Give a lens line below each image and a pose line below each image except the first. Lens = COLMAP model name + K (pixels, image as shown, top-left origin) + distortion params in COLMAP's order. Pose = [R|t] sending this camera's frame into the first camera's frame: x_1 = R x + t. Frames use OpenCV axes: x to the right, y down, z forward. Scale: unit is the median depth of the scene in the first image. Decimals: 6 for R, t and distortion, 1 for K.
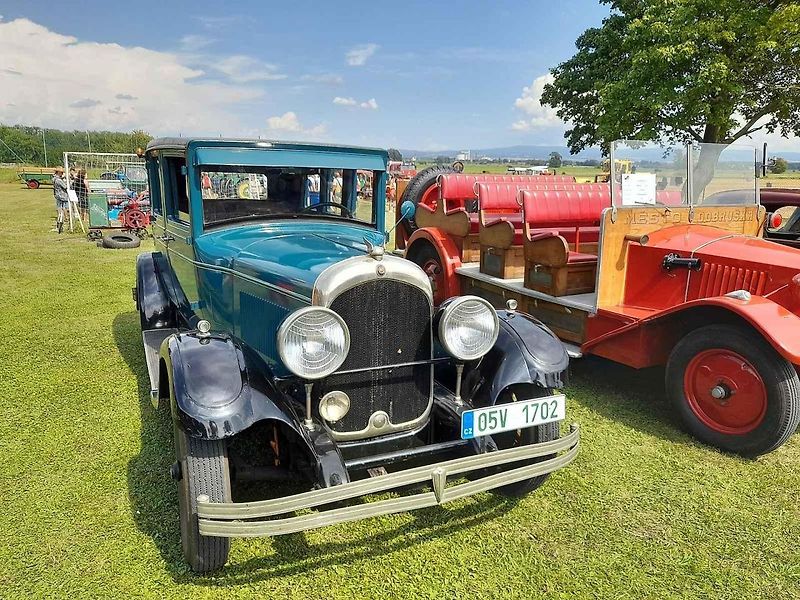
lens RADIAL K [[563.3, 0, 393.8], [0, 563.3, 301.6], [0, 0, 1]] dist [0.028430, -0.019160]
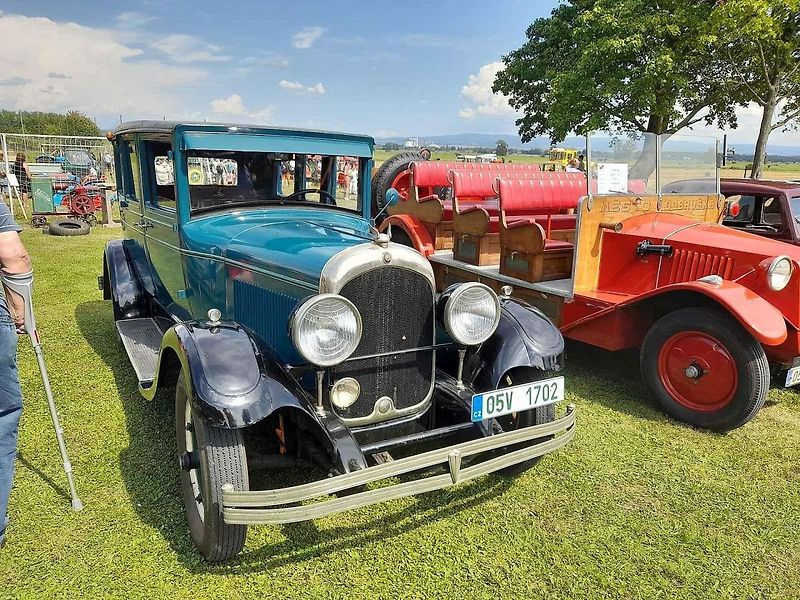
lens RADIAL K [[563.3, 0, 388.1], [0, 563.3, 301.0], [0, 0, 1]] dist [0.028430, -0.019160]
pose [[0.996817, -0.009745, 0.079127, -0.088269], [0.008030, 0.999726, 0.021970, -0.000190], [-0.079319, -0.021265, 0.996622, -0.005712]]
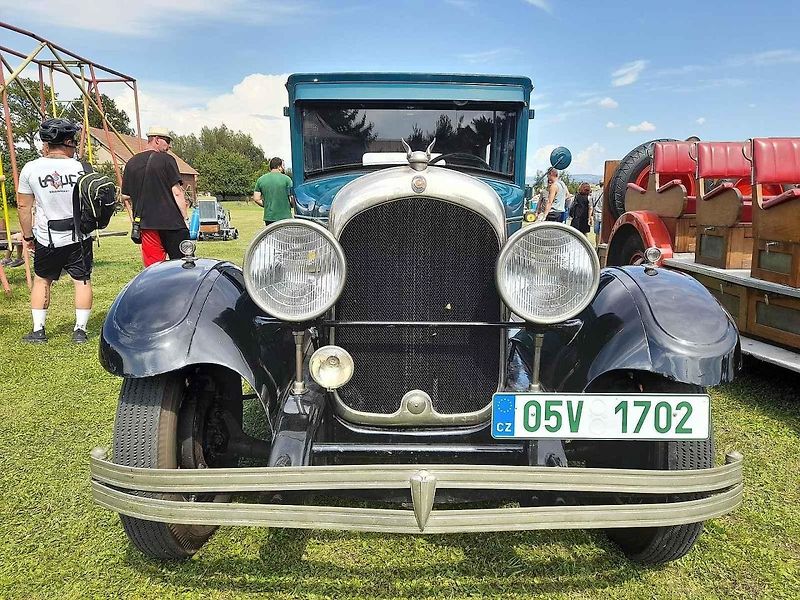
lens RADIAL K [[563.3, 0, 417.7], [0, 563.3, 301.2], [0, 0, 1]] dist [0.028430, -0.019160]
pose [[0.915102, 0.051892, -0.399869, 0.227155], [-0.071781, 0.996809, -0.034912, 0.098388], [0.396782, 0.060650, 0.915907, 0.319502]]
